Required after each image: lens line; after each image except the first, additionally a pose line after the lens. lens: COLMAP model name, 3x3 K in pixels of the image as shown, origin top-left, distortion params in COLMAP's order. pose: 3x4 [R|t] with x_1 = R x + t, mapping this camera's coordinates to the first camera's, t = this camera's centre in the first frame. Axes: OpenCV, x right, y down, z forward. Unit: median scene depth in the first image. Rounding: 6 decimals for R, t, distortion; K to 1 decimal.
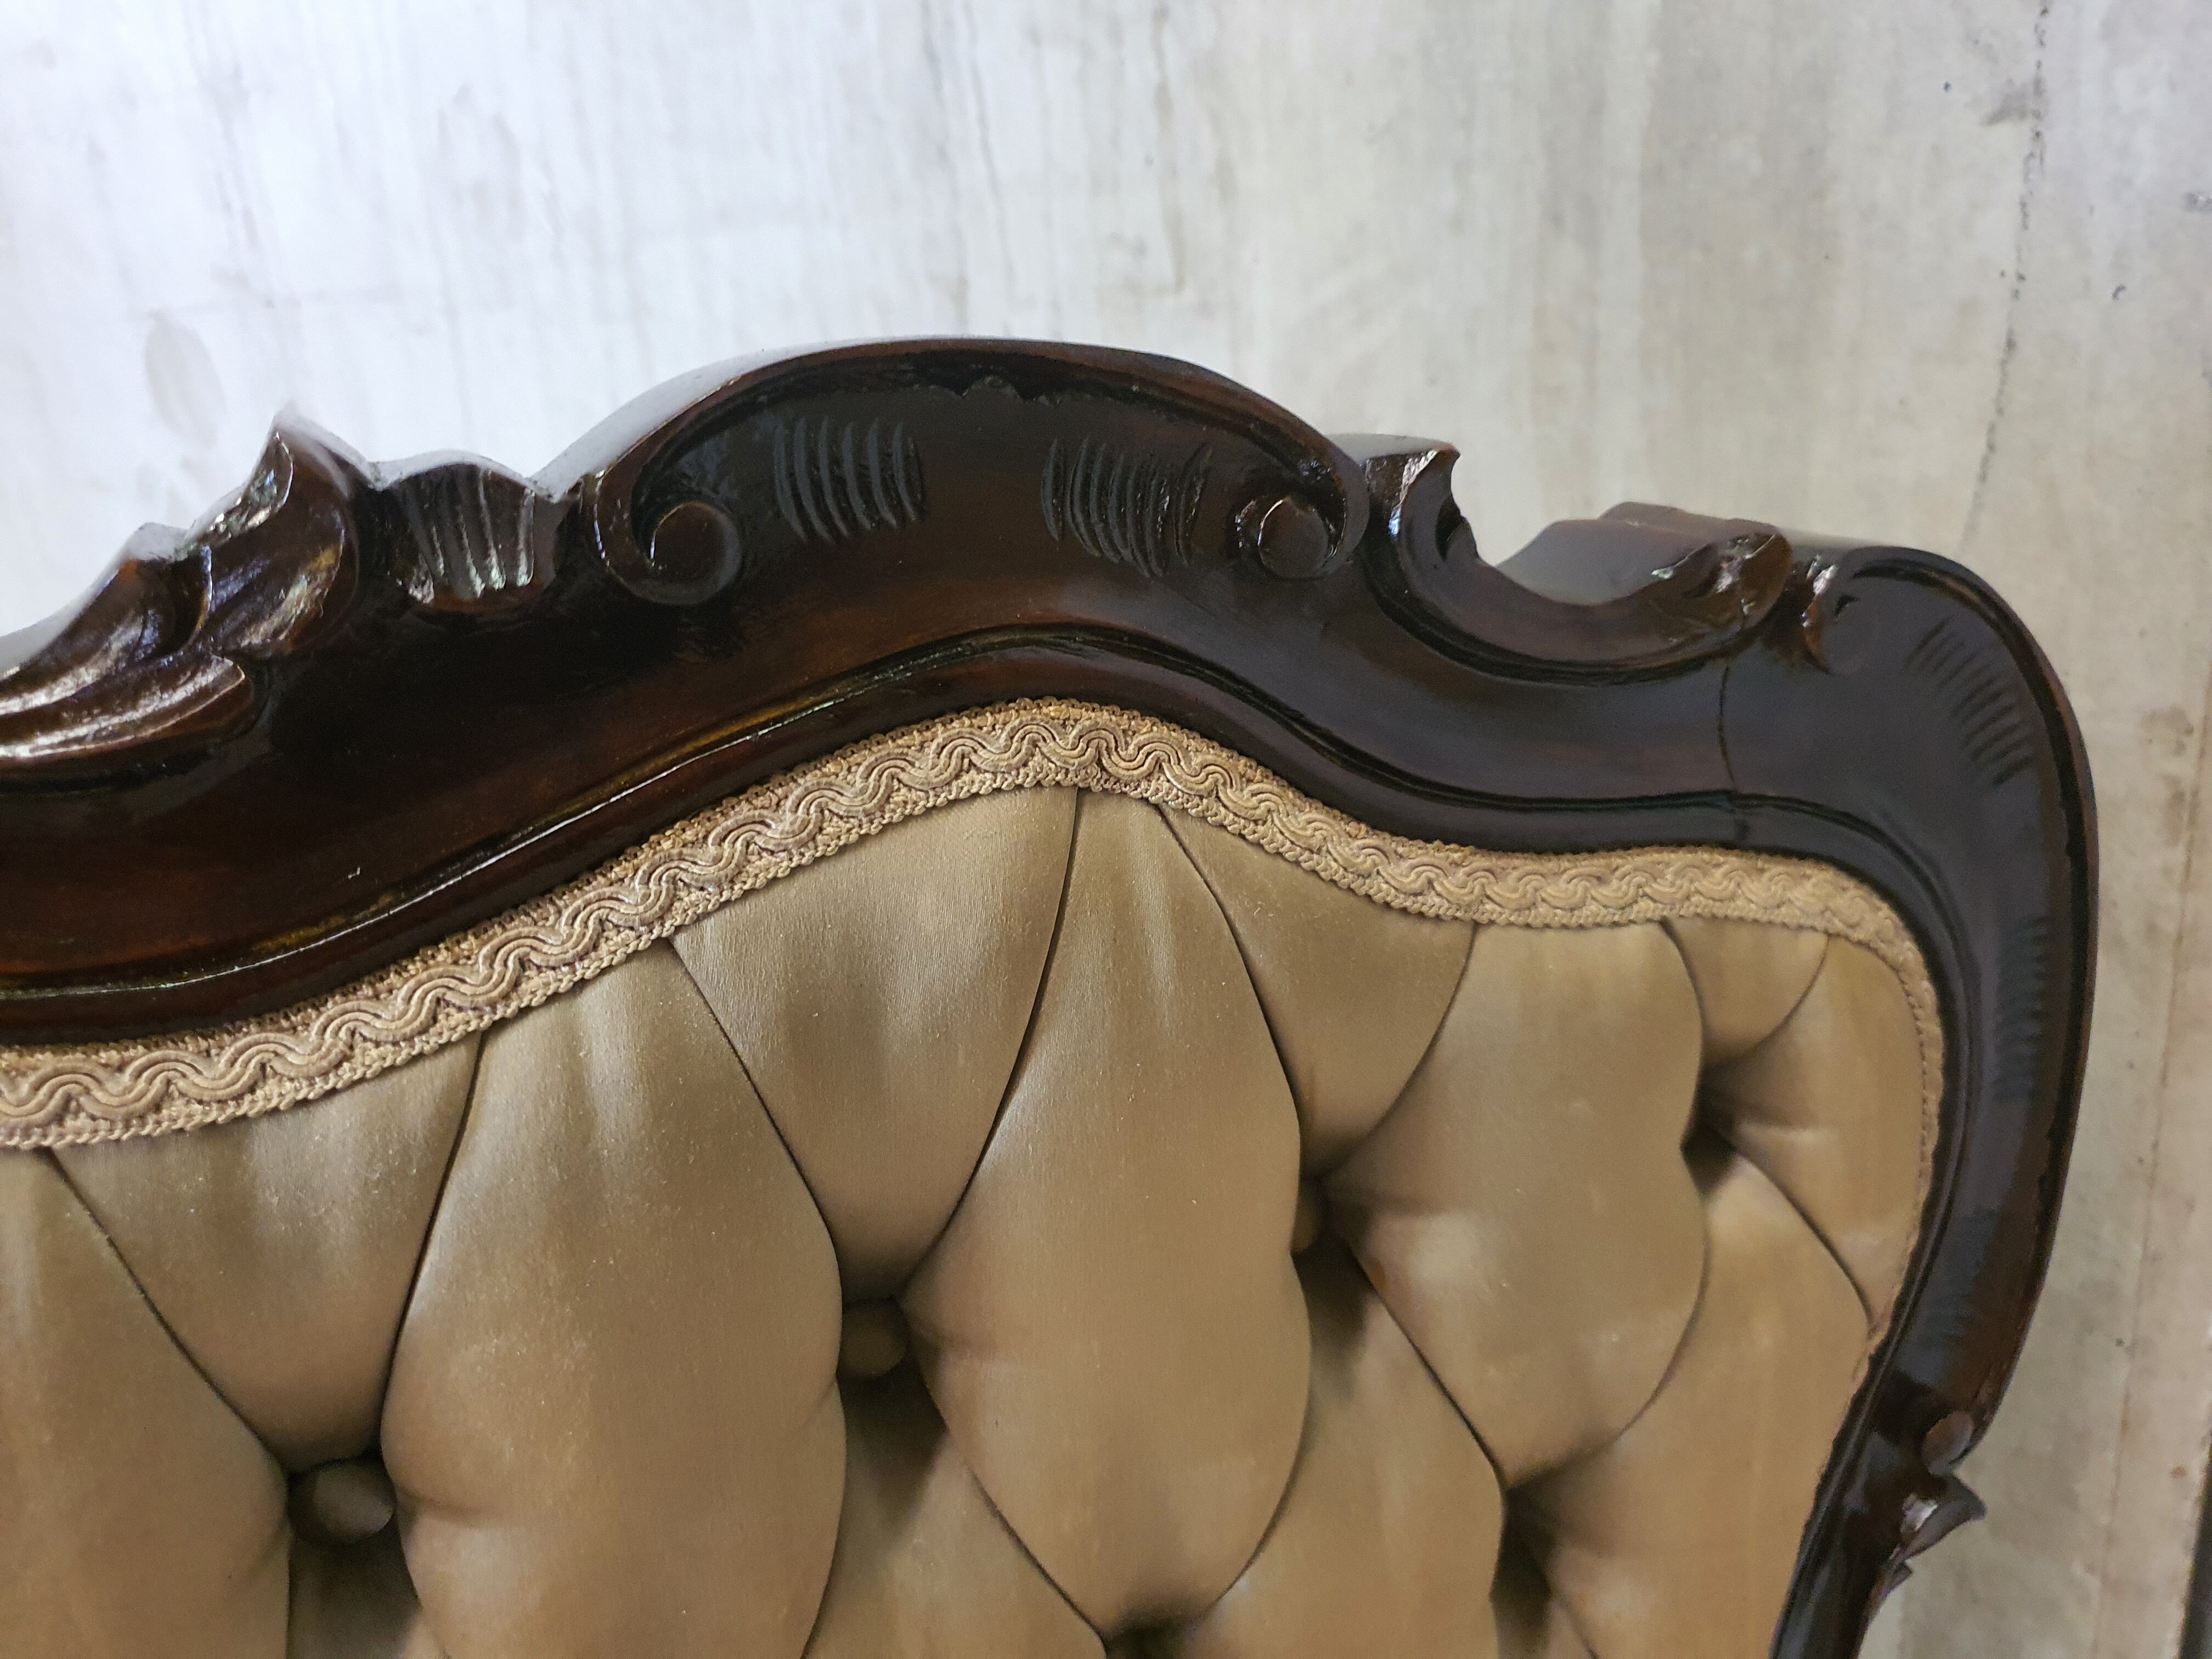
lens RADIAL K [[1794.9, 0, 1098.1], [0, 1794.9, 797.7], [0, 0, 1]] dist [-0.070799, 0.119534]
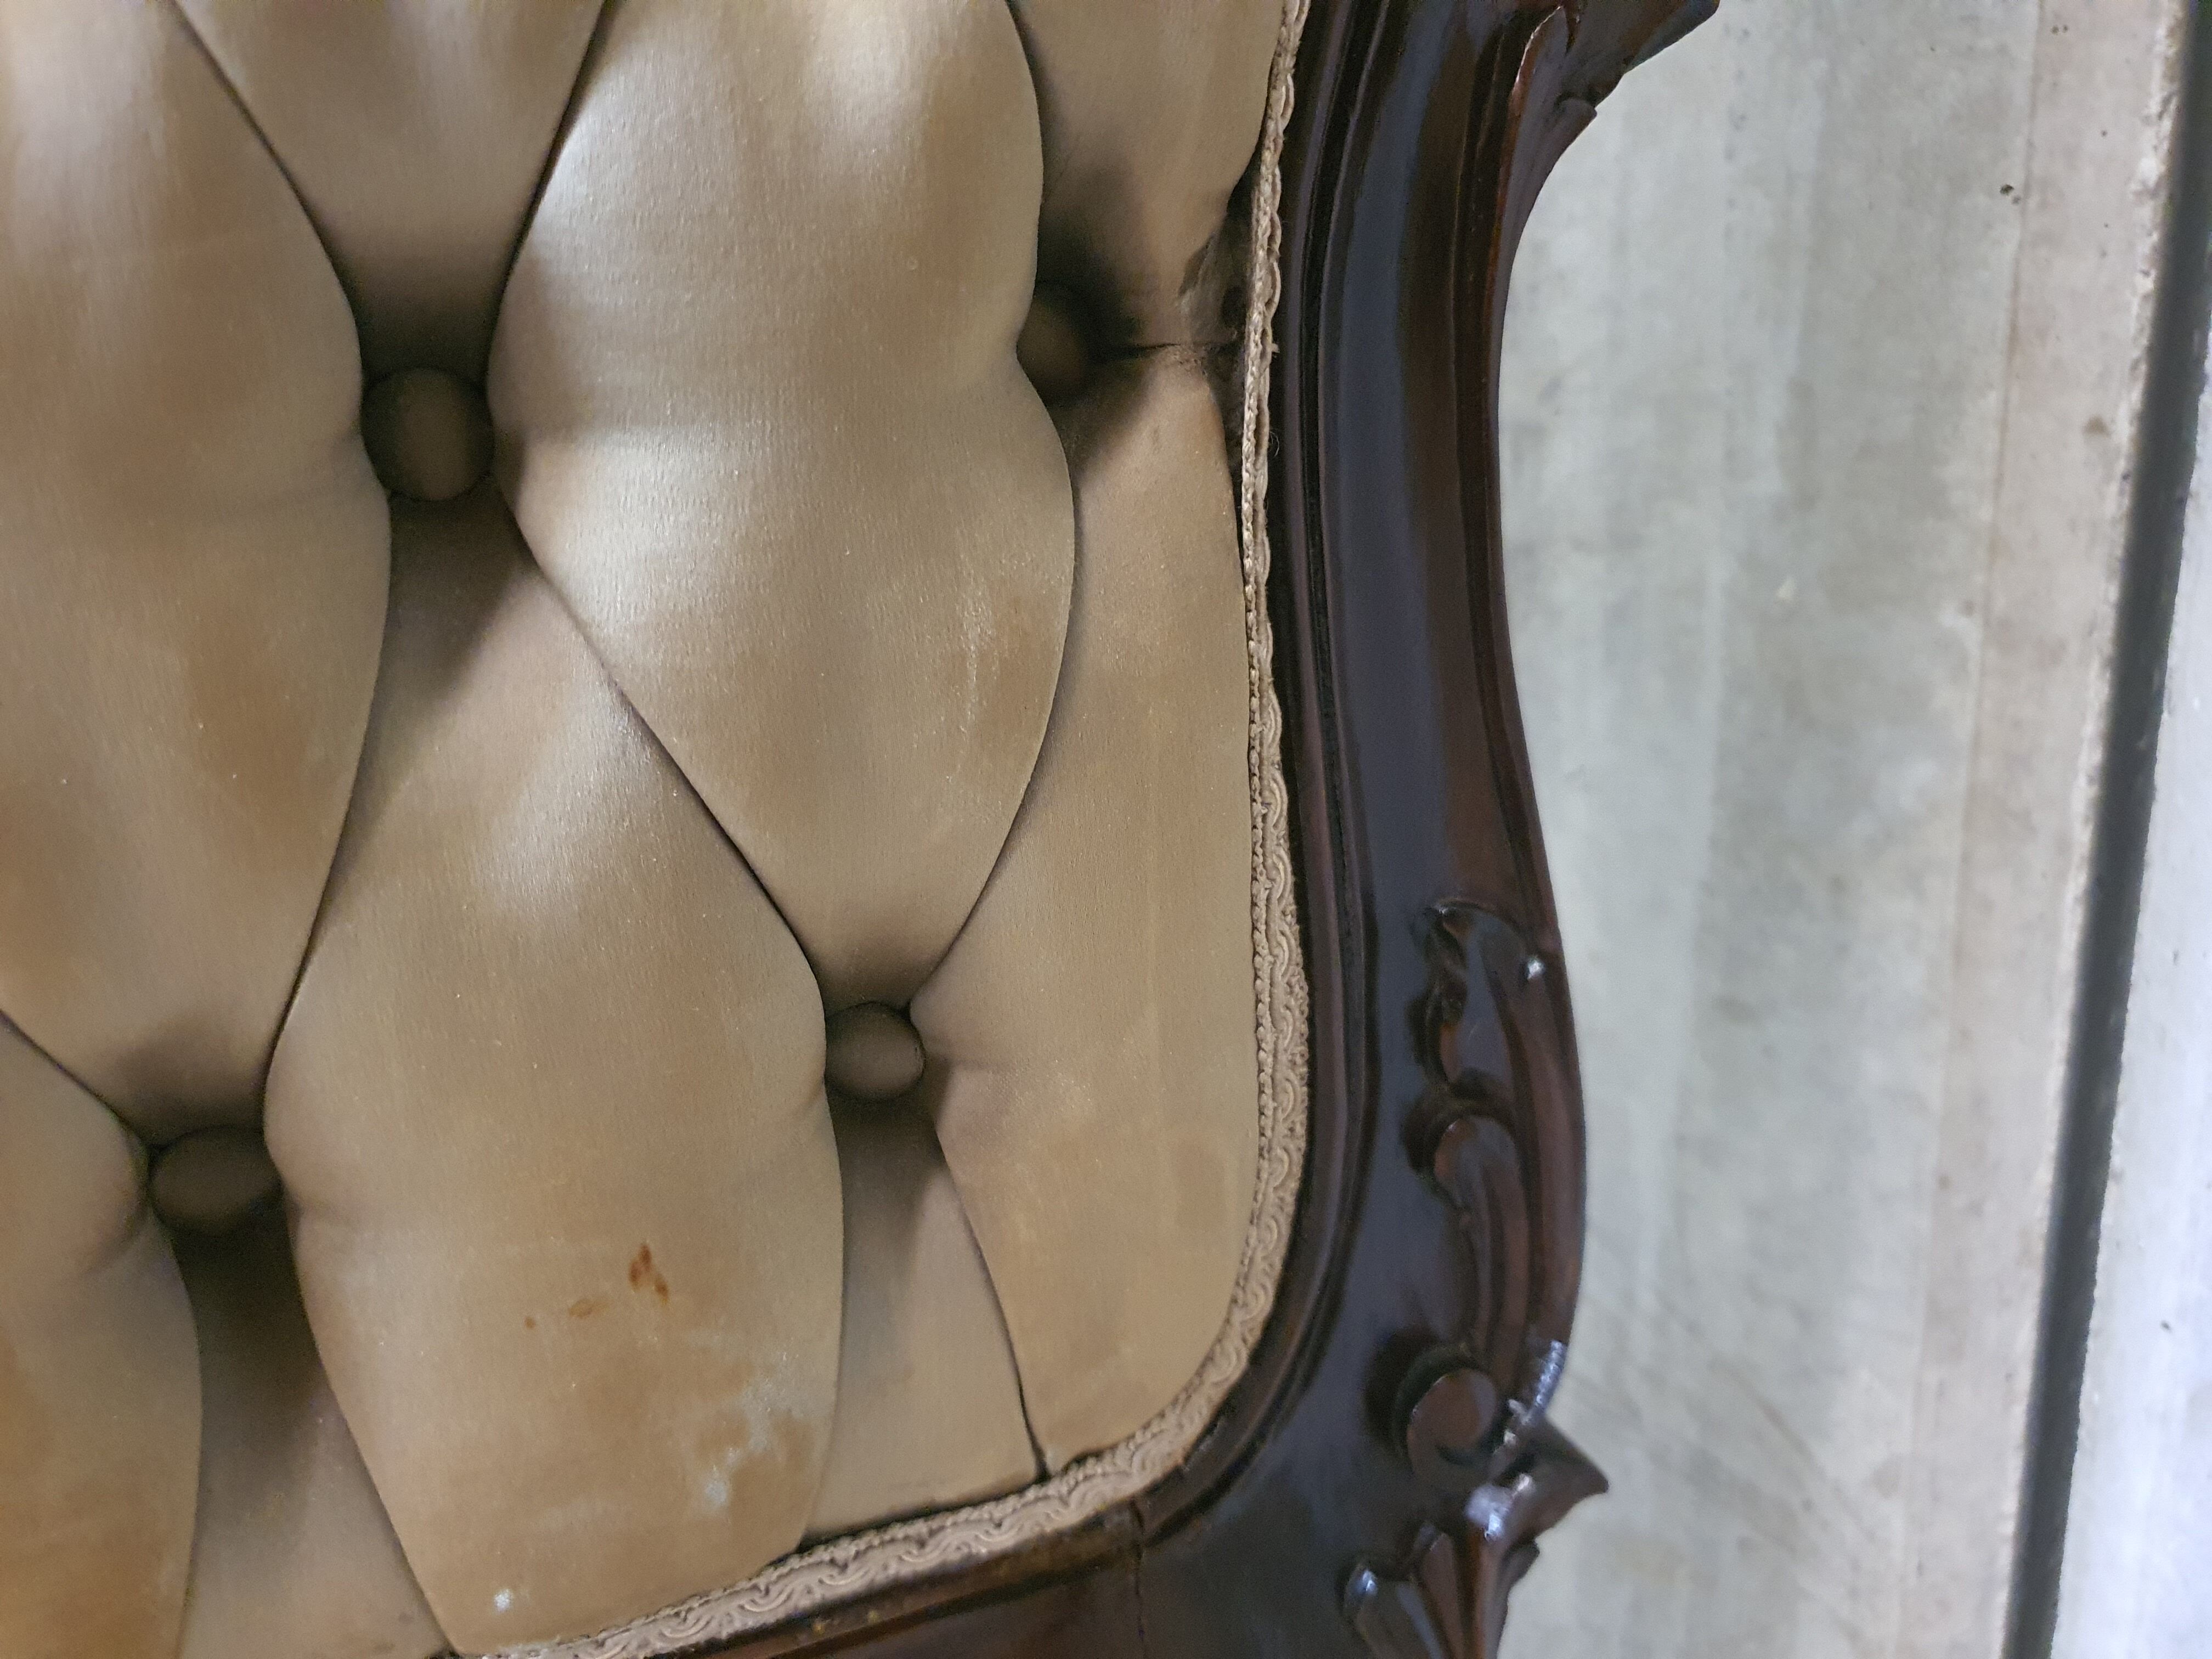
lens RADIAL K [[1783.3, 0, 1100.2], [0, 1783.3, 814.1], [0, 0, 1]] dist [-0.025444, 0.039484]
pose [[0.999542, 0.027249, -0.013141, 0.254463], [-0.027603, 0.999240, -0.027529, 0.574667], [0.012381, 0.027879, 0.999535, 0.343463]]
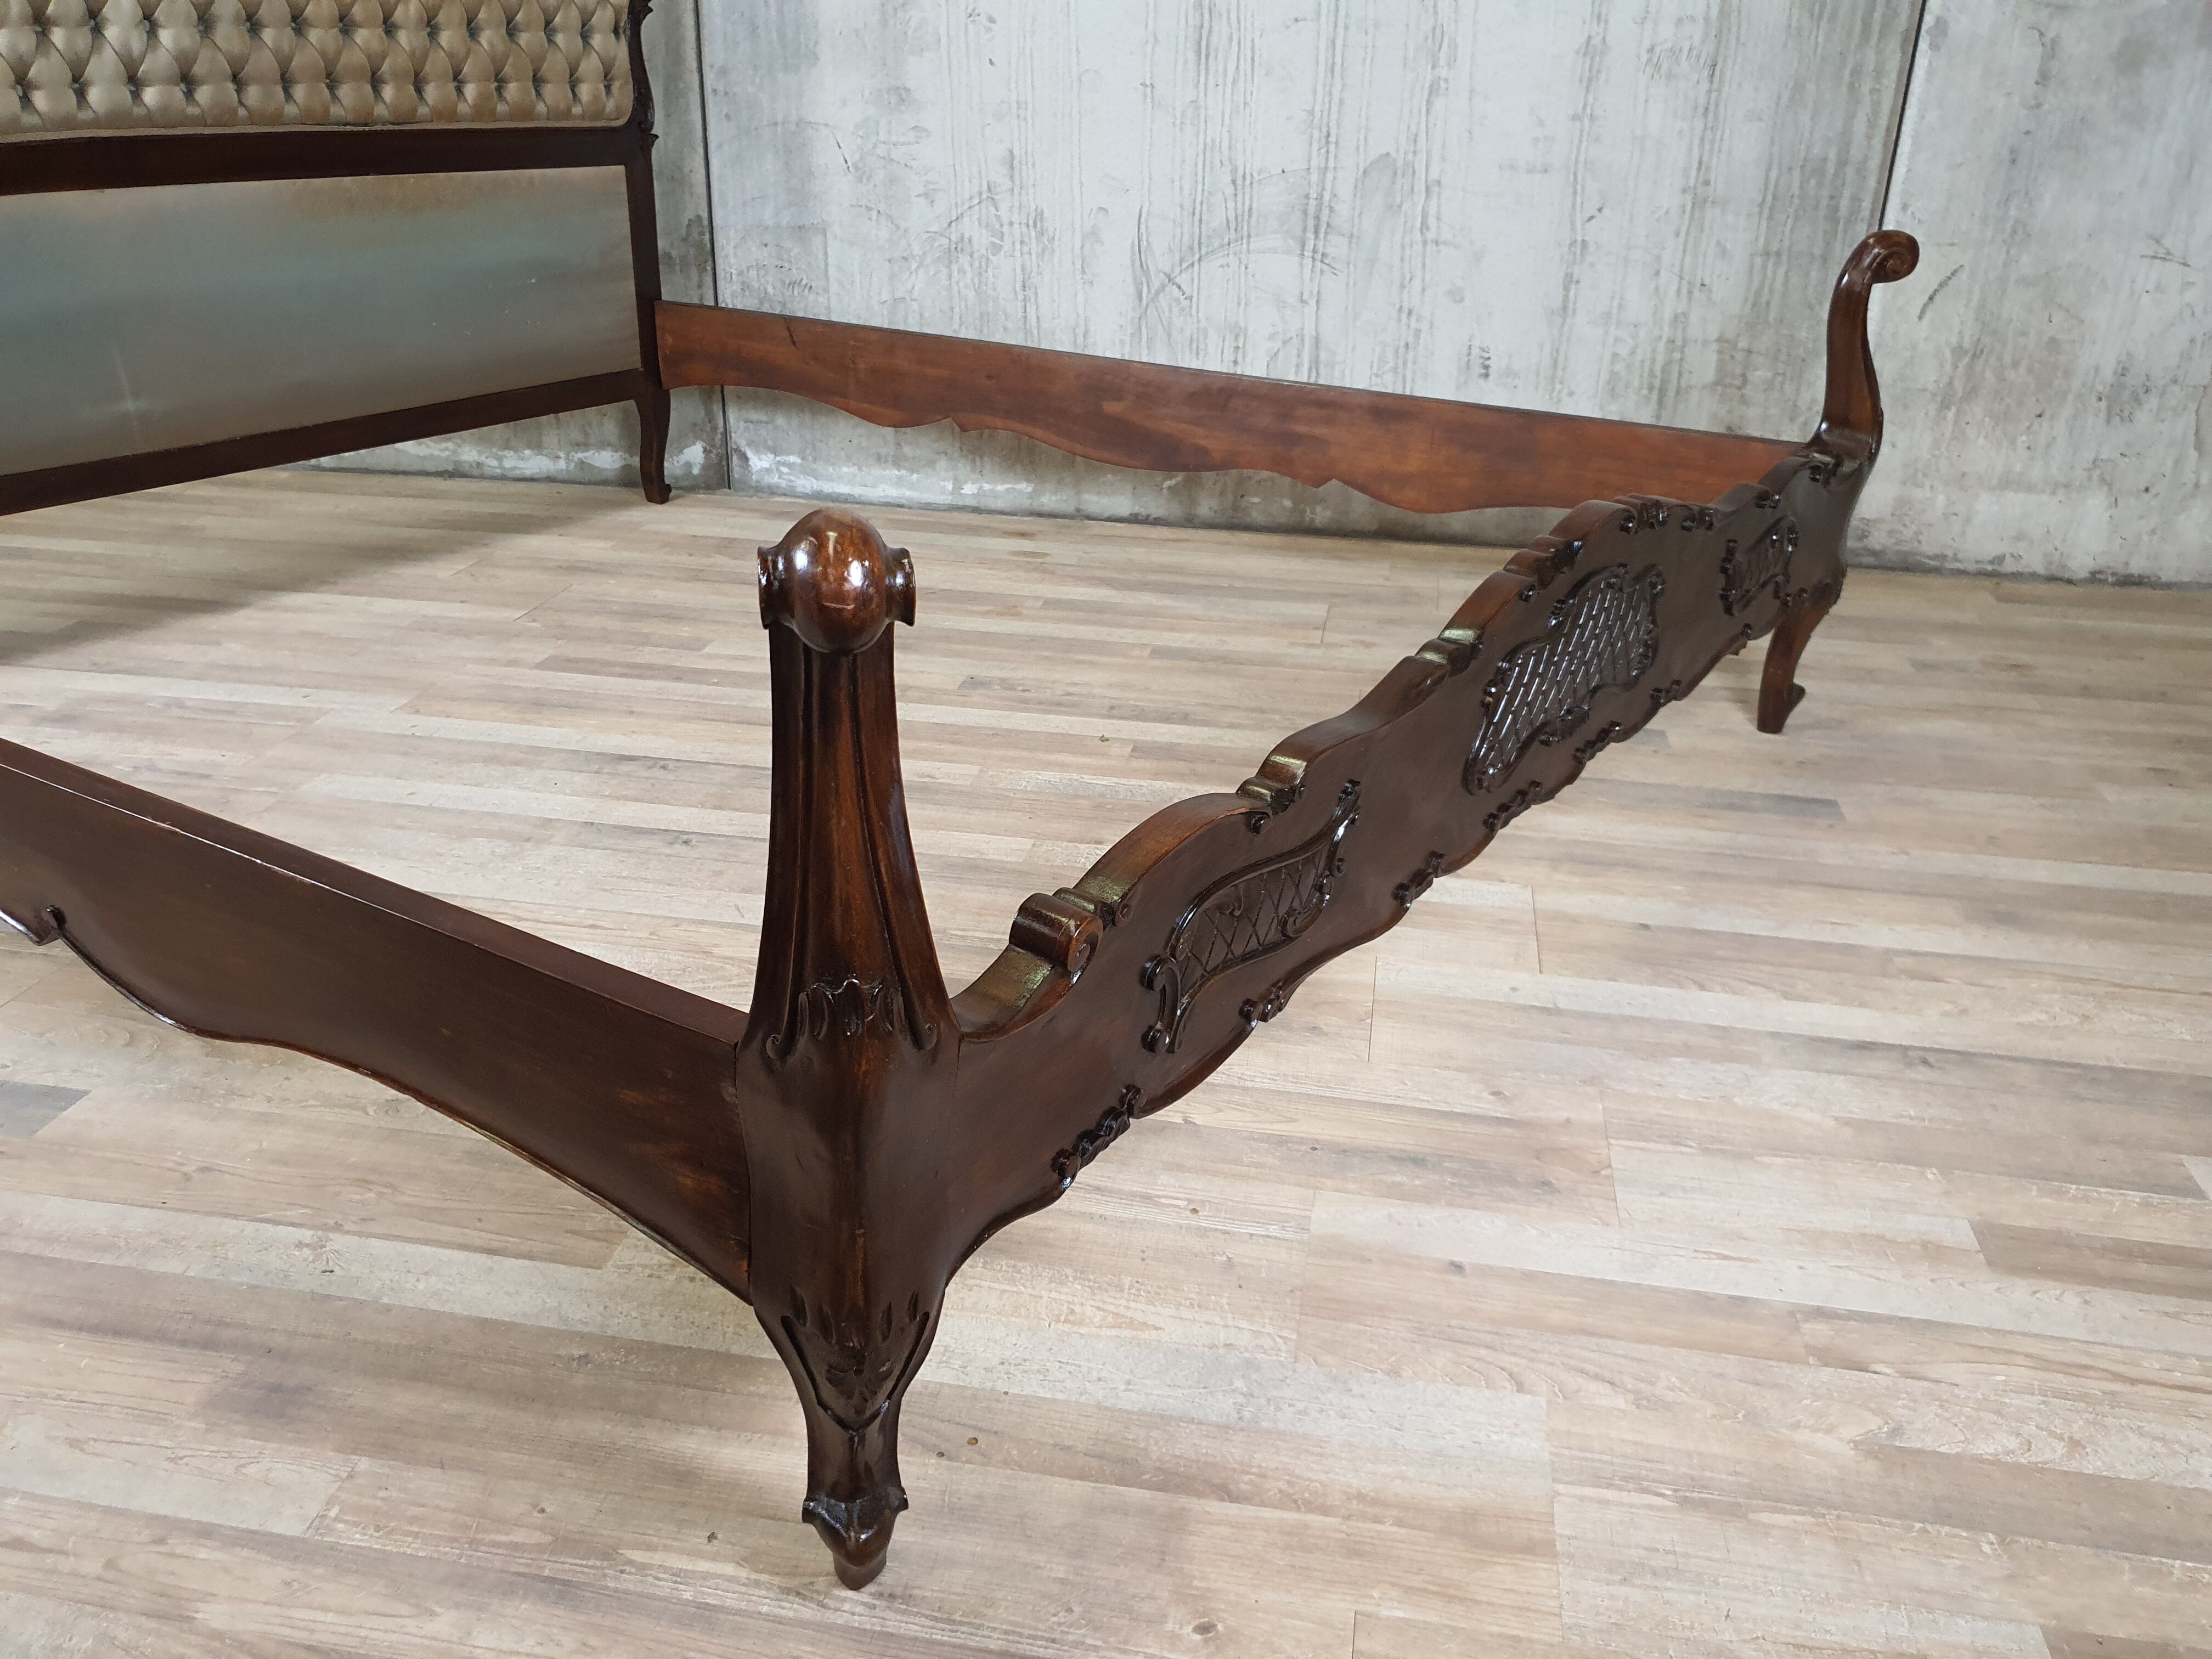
lens RADIAL K [[1763.7, 0, 1125.9], [0, 1763.7, 822.7], [0, 0, 1]] dist [-0.008133, 0.025510]
pose [[0.861147, -0.116930, 0.494725, -1.836807], [0.070394, 0.991240, 0.111750, 2.910609], [-0.503458, -0.061407, 0.861835, -6.431193]]
